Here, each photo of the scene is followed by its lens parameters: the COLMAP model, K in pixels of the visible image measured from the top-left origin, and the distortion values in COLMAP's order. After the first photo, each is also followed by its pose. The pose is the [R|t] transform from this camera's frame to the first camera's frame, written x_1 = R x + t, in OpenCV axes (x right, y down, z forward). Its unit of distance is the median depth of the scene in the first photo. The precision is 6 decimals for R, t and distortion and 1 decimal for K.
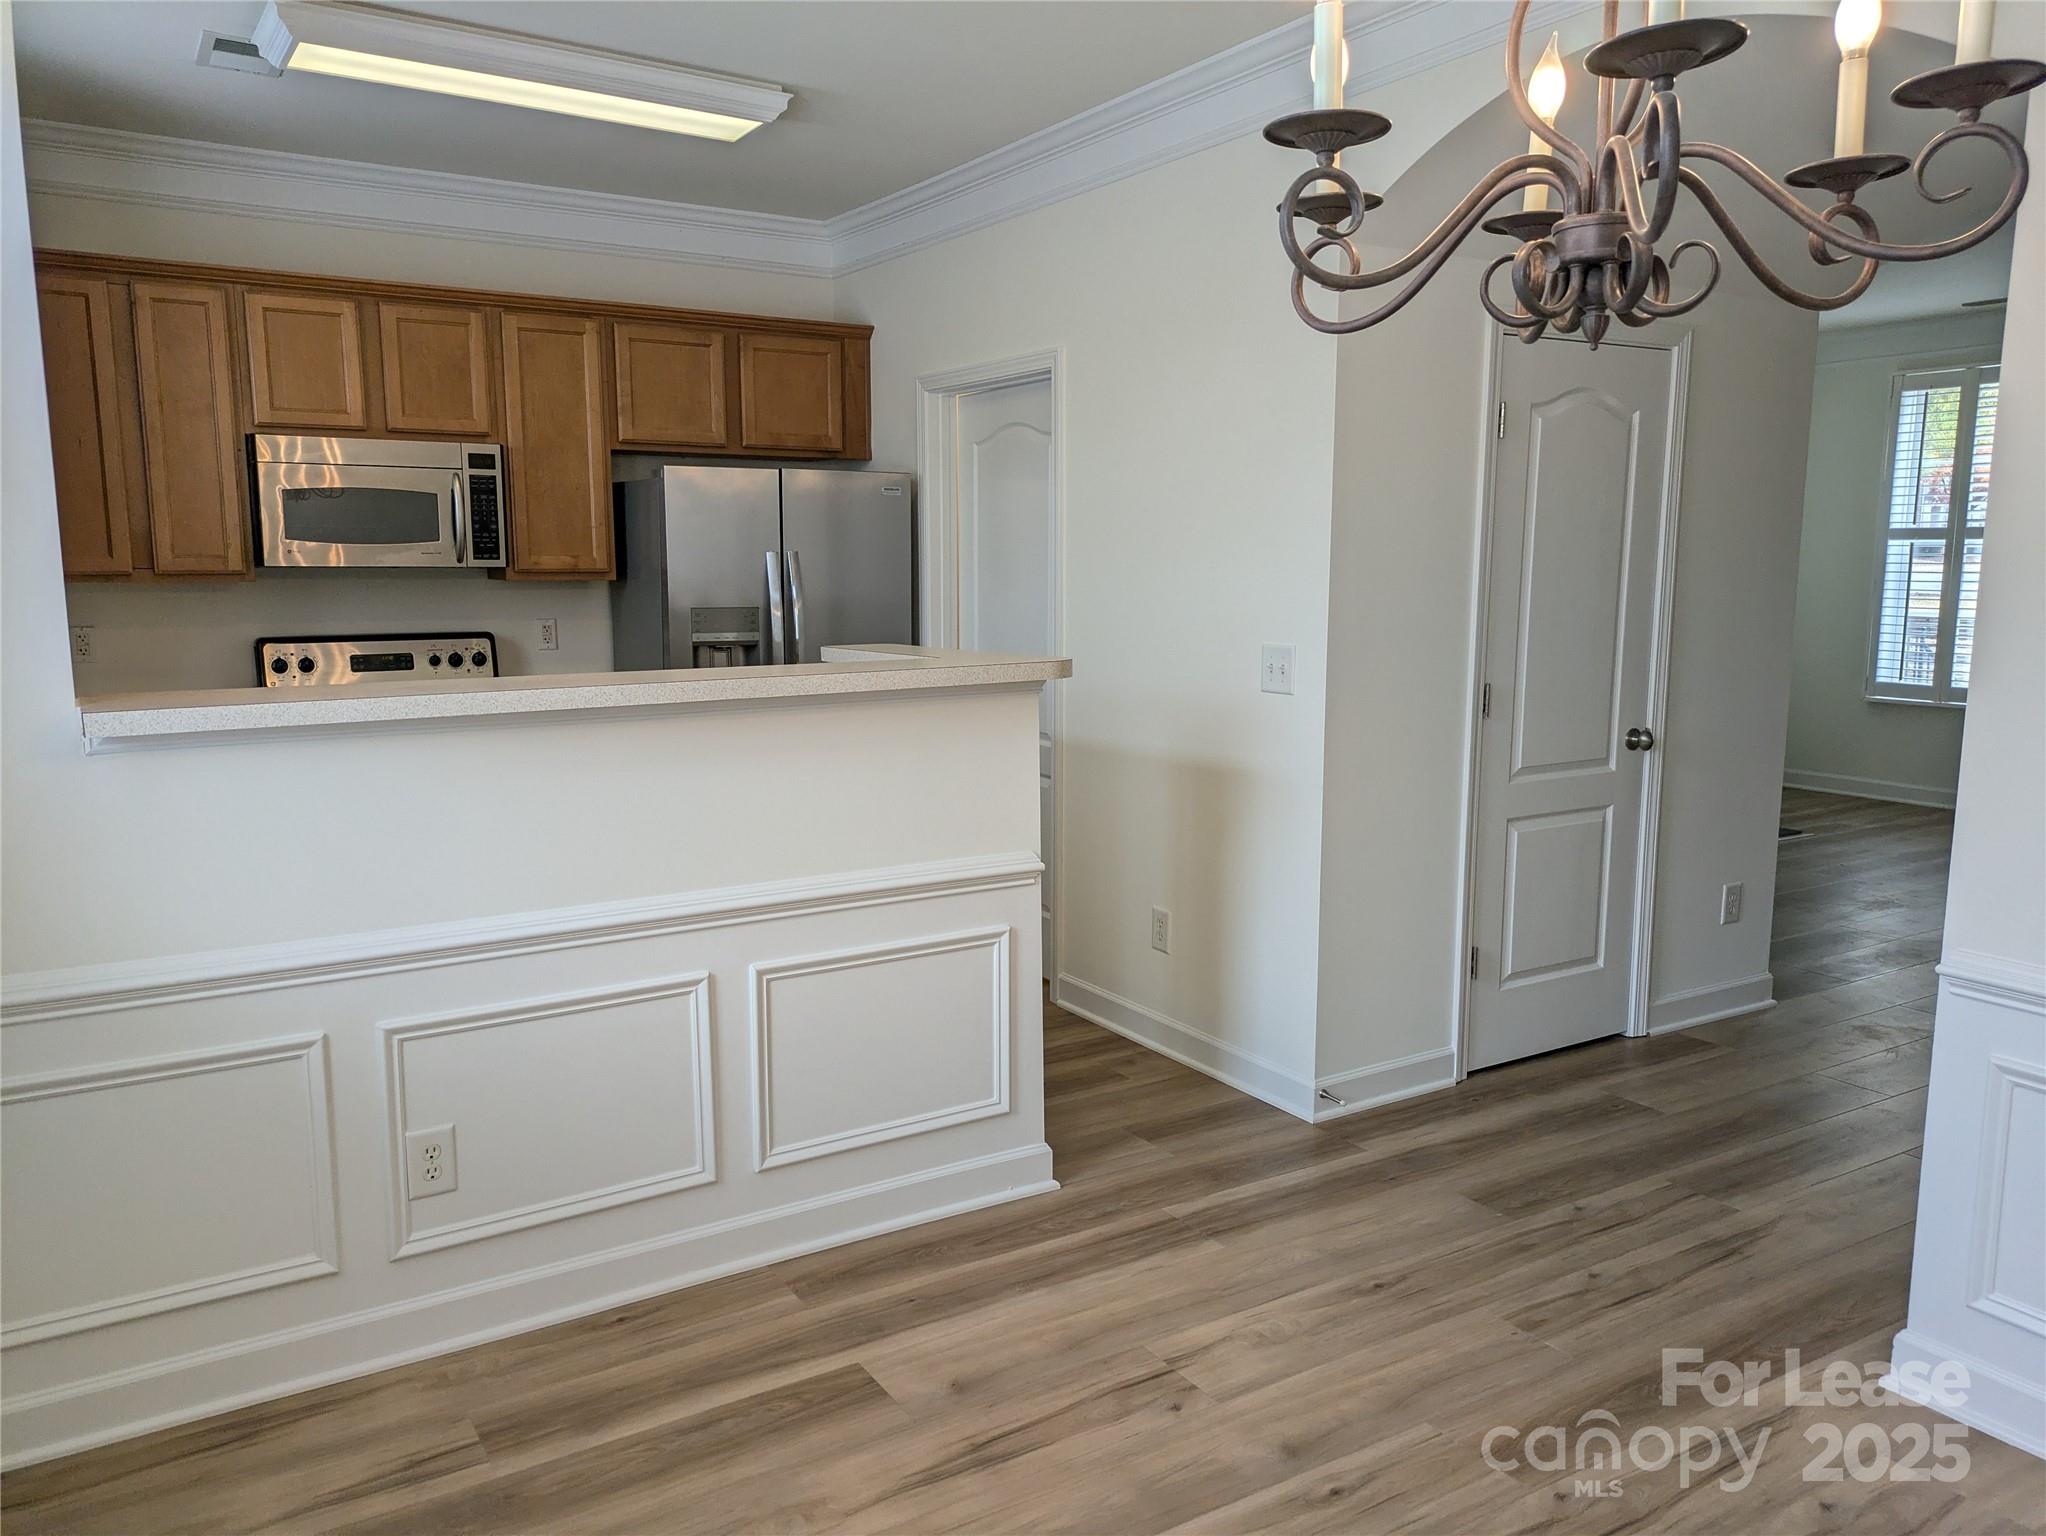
lens RADIAL K [[1513.8, 0, 1027.4], [0, 1513.8, 763.1], [0, 0, 1]] dist [0.050965, -0.022195]
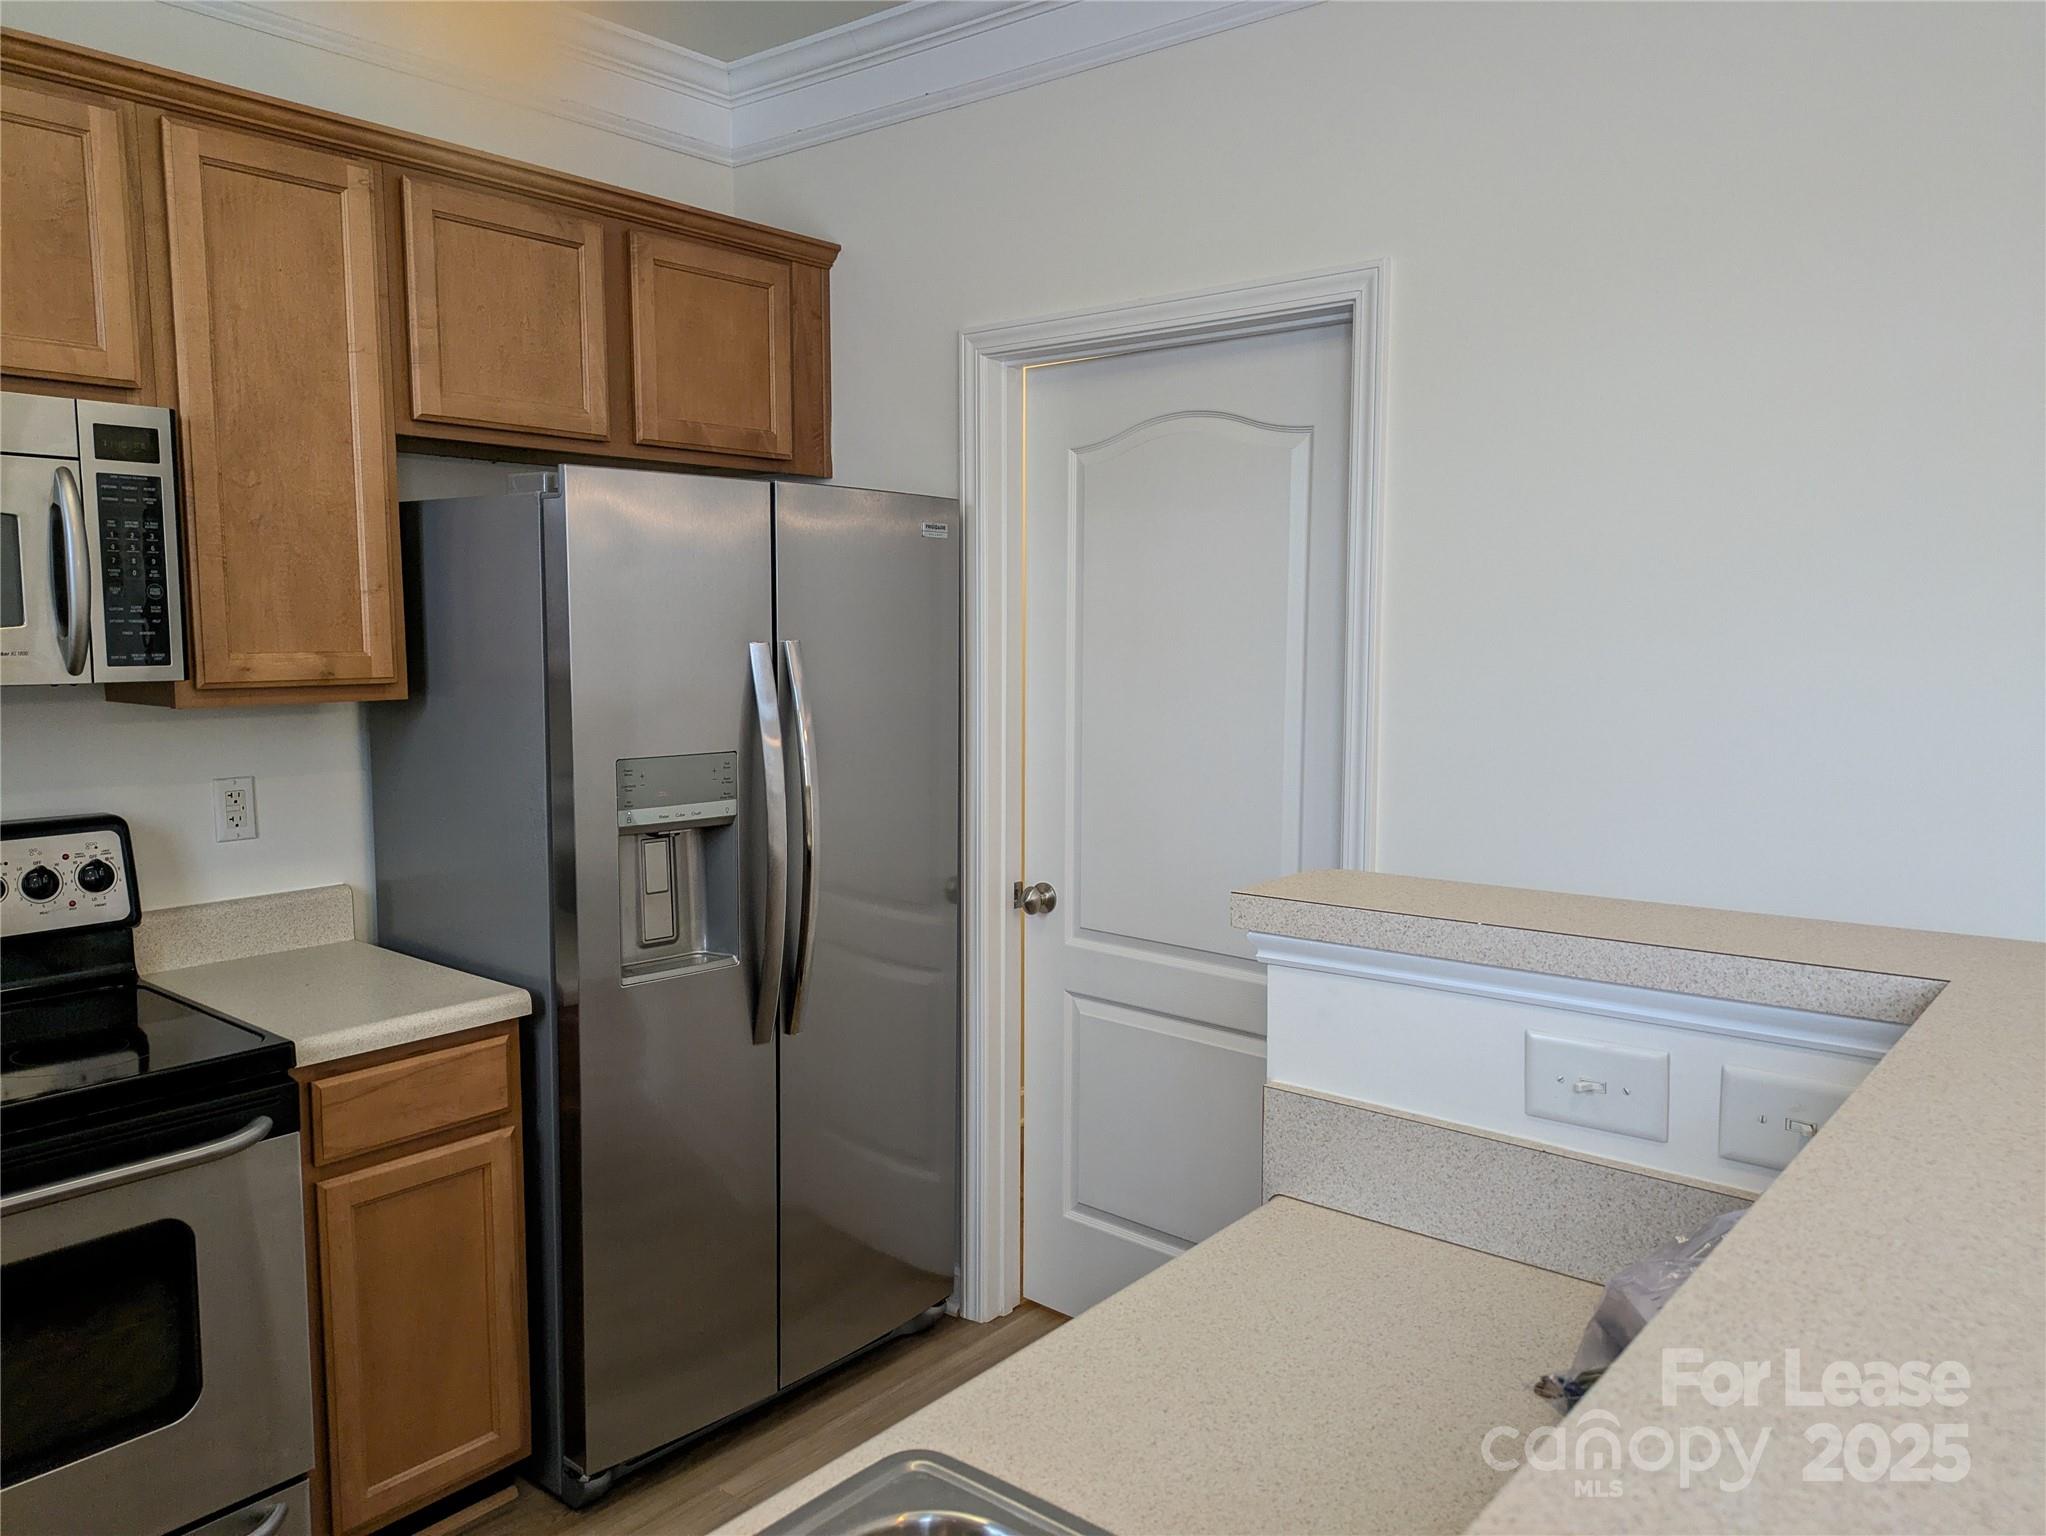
lens RADIAL K [[1513.8, 0, 1002.3], [0, 1513.8, 769.7], [0, 0, 1]] dist [0.050965, -0.022195]
pose [[0.954087, -0.028632, 0.298158, -0.240480], [0.038864, 0.998840, -0.028445, -0.077963], [-0.296997, 0.038726, 0.954093, 0.483842]]
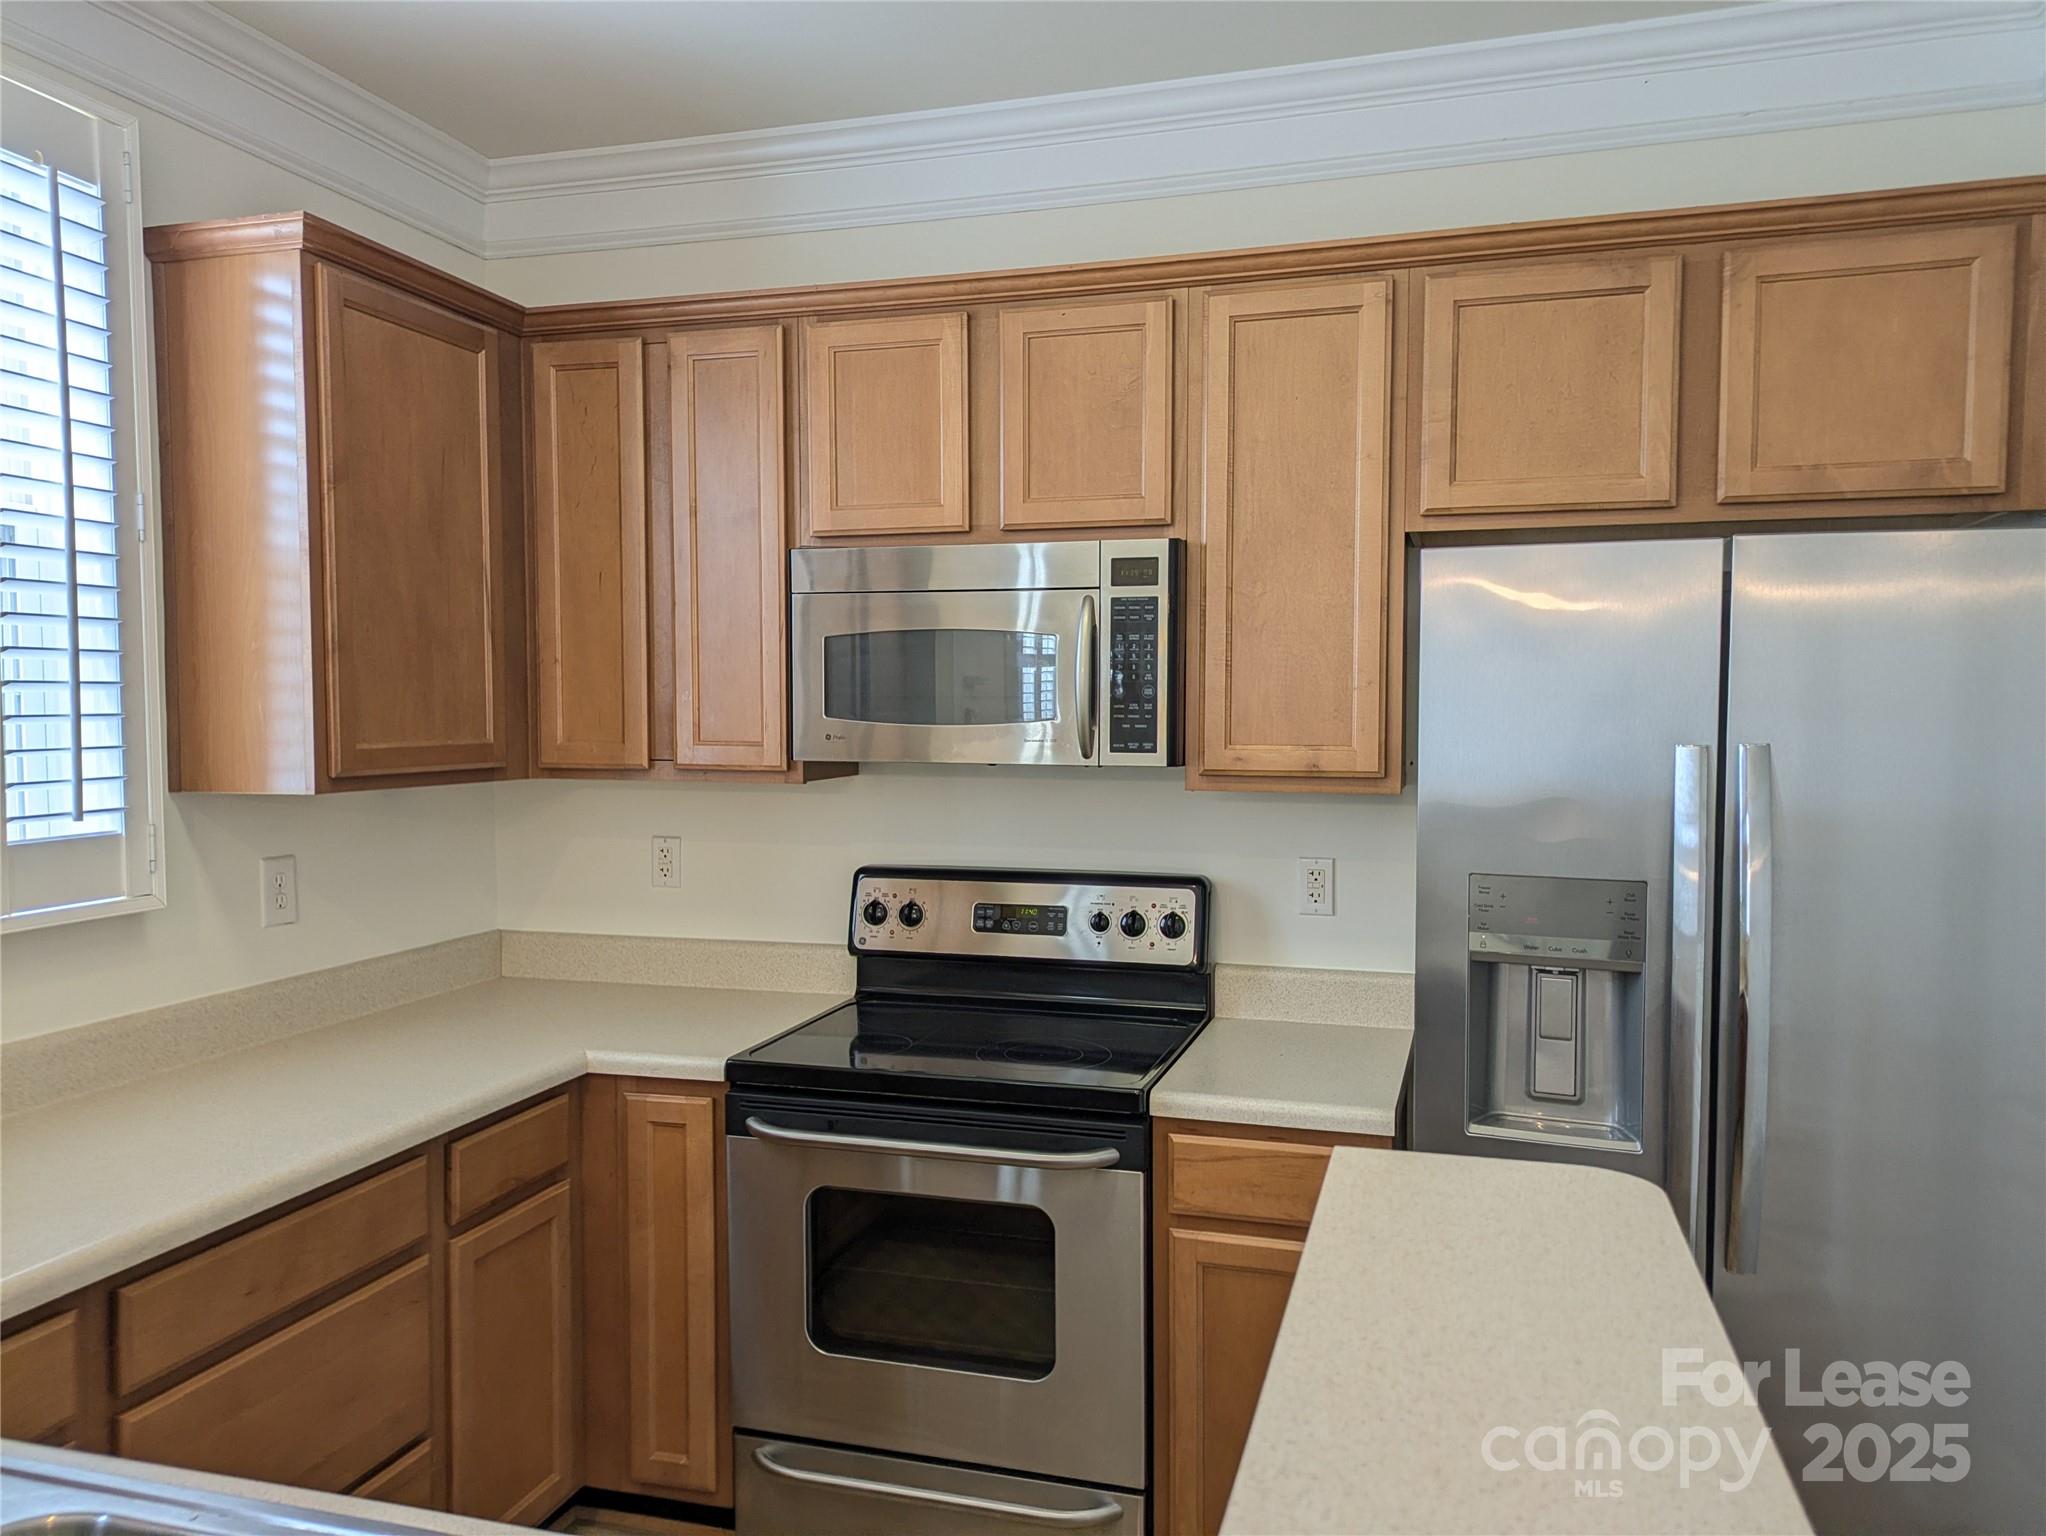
lens RADIAL K [[1513.8, 0, 1006.9], [0, 1513.8, 767.8], [0, 0, 1]] dist [0.050965, -0.022195]
pose [[0.656354, 0.034569, -0.753661, 0.016054], [-0.103325, 0.993656, -0.044408, -0.096389], [0.747344, 0.107019, 0.655762, 0.596377]]
